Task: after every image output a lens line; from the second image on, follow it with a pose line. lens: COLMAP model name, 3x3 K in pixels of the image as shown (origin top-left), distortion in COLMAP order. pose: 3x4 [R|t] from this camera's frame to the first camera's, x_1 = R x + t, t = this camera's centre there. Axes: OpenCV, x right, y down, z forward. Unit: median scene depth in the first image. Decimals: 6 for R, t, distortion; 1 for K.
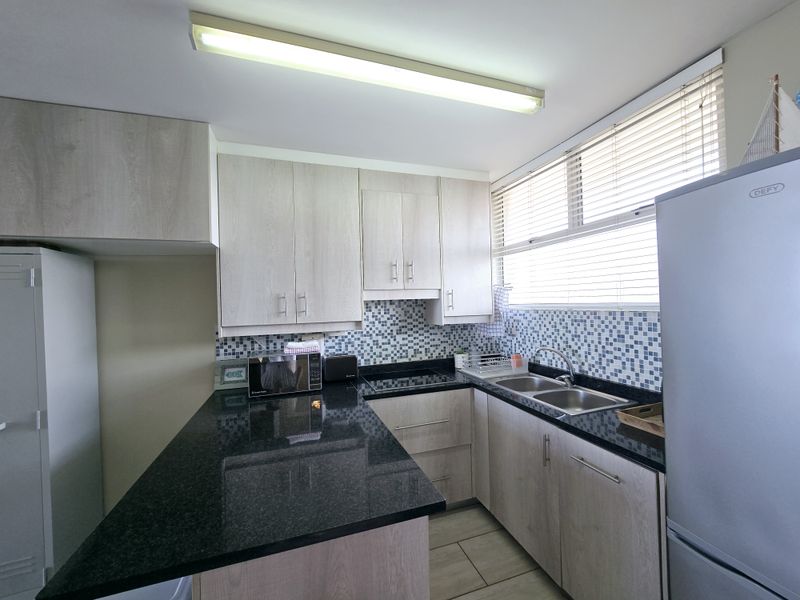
lens RADIAL K [[328.8, 0, 402.7], [0, 328.8, 300.4], [0, 0, 1]] dist [0.000177, 0.000106]
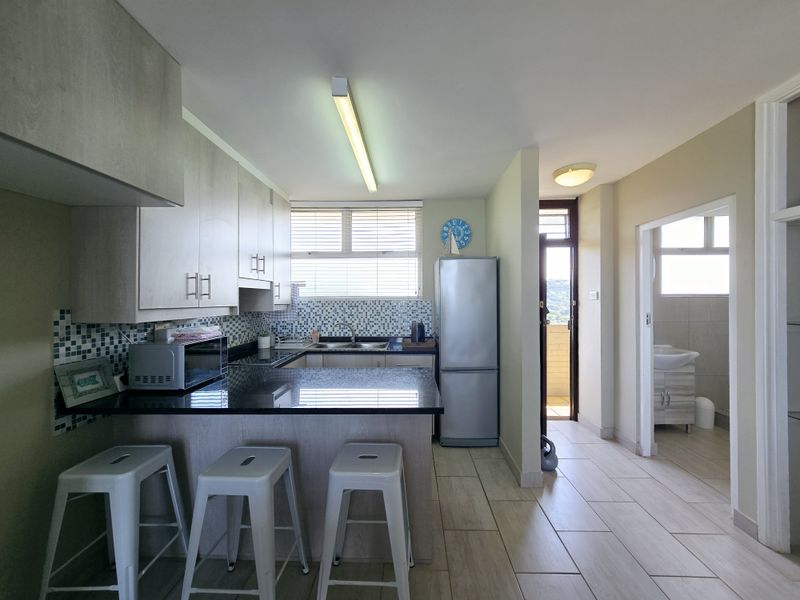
lens RADIAL K [[328.8, 0, 402.7], [0, 328.8, 300.4], [0, 0, 1]] dist [0.000177, 0.000106]
pose [[0.346666, 0.024911, 0.937658, -0.931092], [-0.012951, 0.999679, -0.021770, 0.059584], [-0.937899, -0.004597, 0.346877, 0.131052]]
